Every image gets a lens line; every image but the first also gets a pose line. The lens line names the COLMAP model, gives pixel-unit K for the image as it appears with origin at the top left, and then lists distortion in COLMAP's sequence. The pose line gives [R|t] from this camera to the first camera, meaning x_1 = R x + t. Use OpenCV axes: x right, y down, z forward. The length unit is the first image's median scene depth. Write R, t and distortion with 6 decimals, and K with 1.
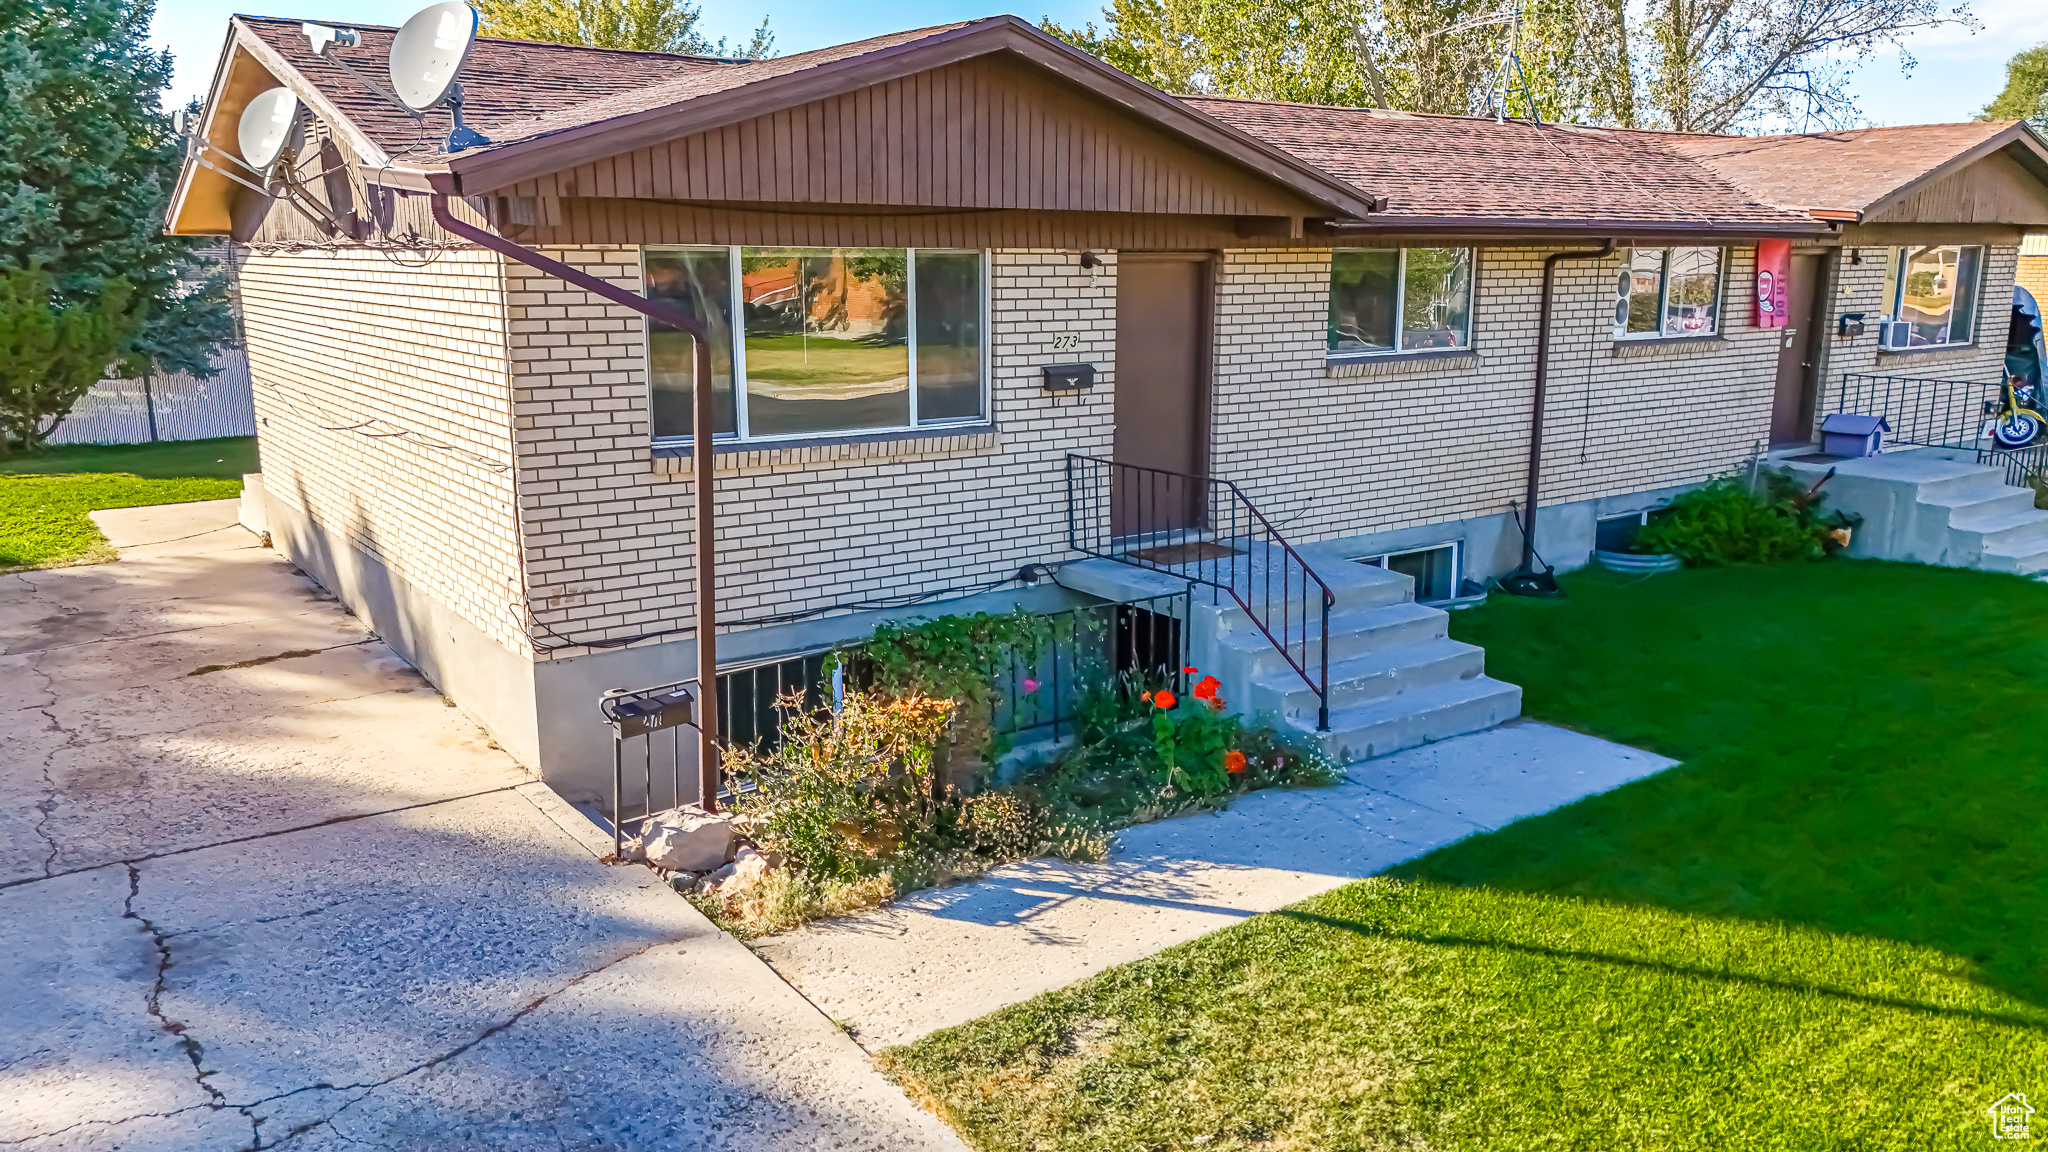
lens RADIAL K [[1503.7, 0, 1026.6], [0, 1503.7, 582.6], [0, 0, 1]] dist [0.081551, -0.078113]
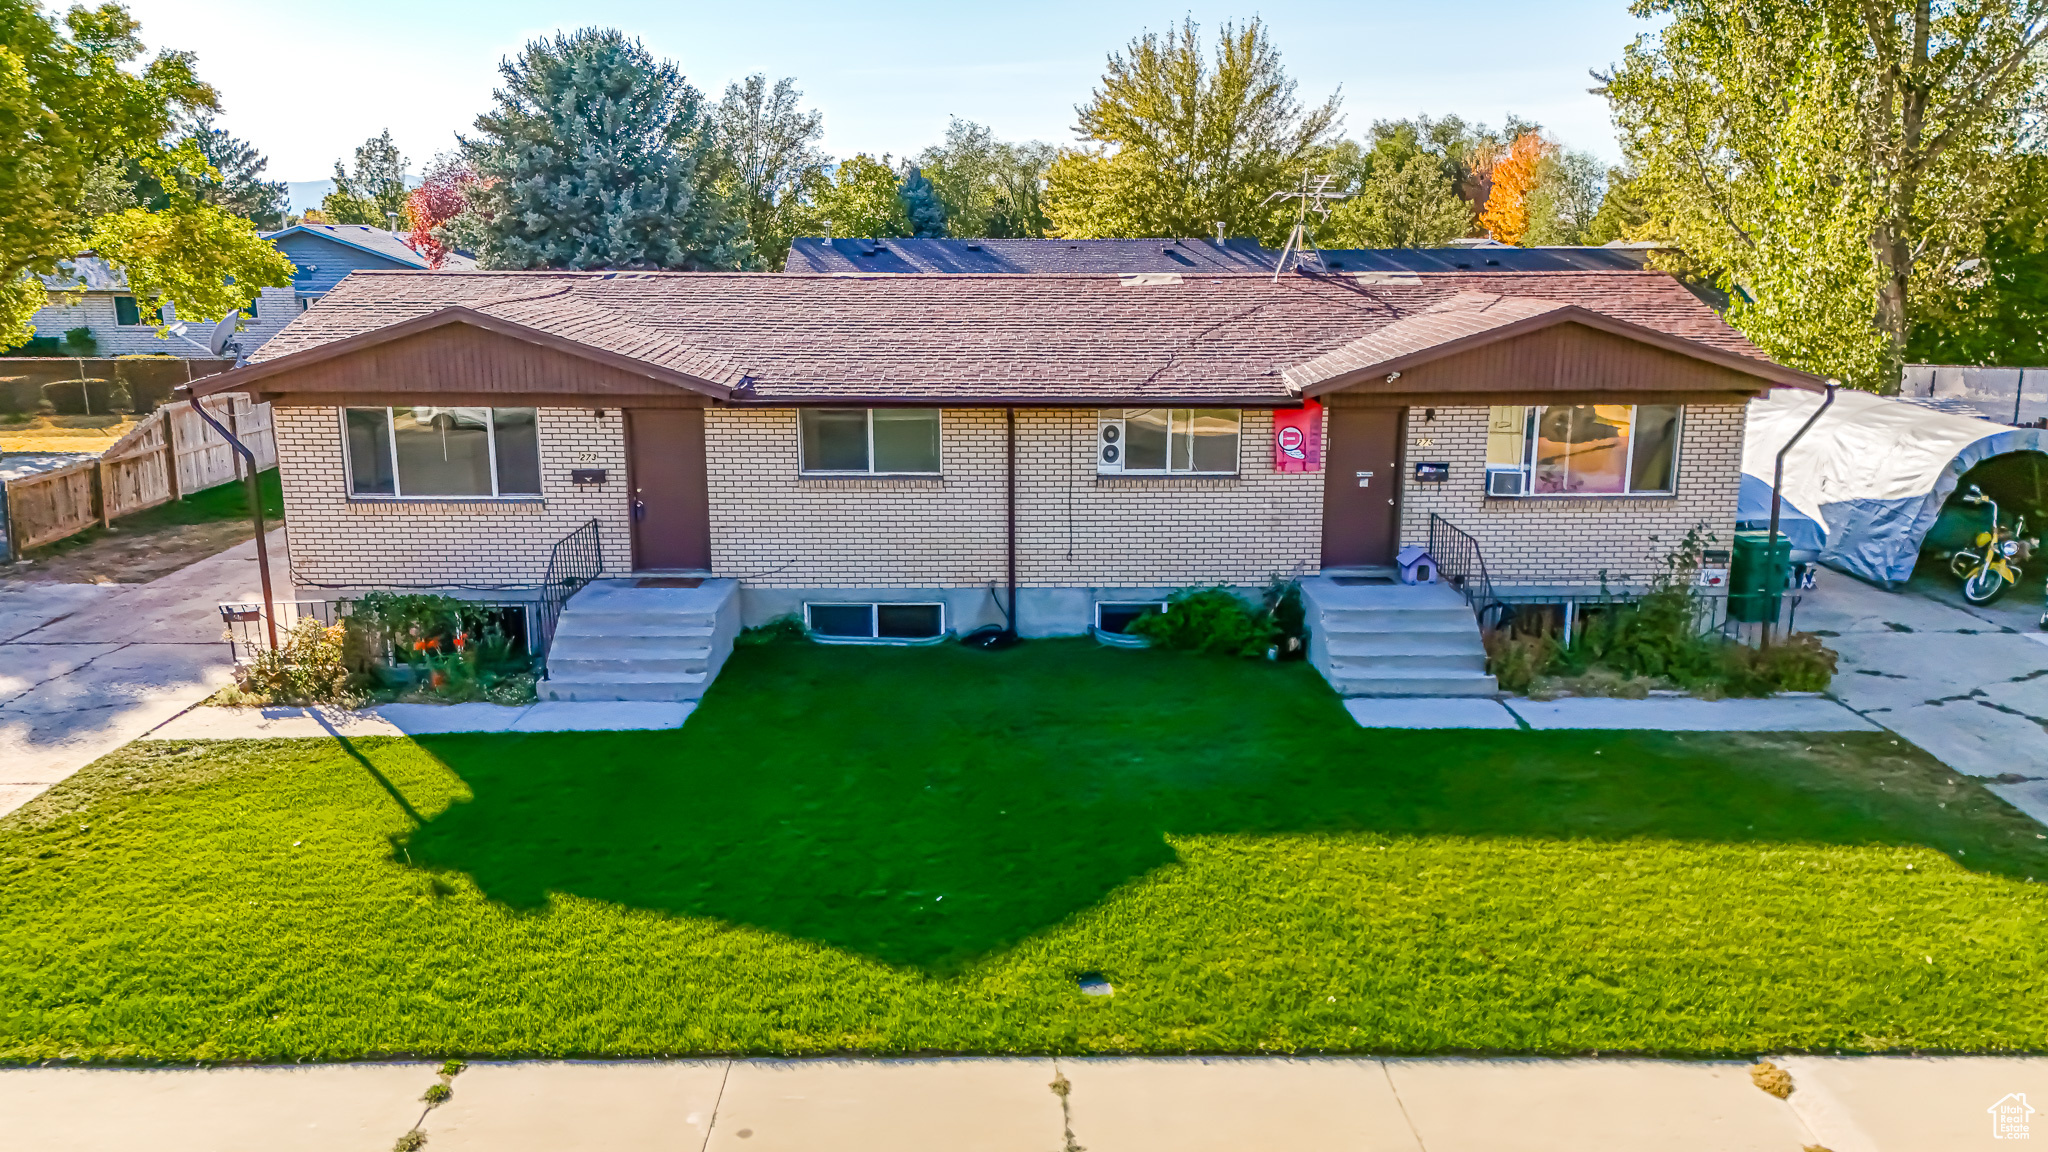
lens RADIAL K [[1499.2, 0, 1026.3], [0, 1499.2, 580.1], [0, 0, 1]] dist [0.084709, -0.078340]
pose [[0.820927, 0.127661, -0.556580, 1.461879], [-0.122312, 0.991379, 0.046985, -0.159996], [0.557780, 0.029505, 0.829464, -0.207395]]
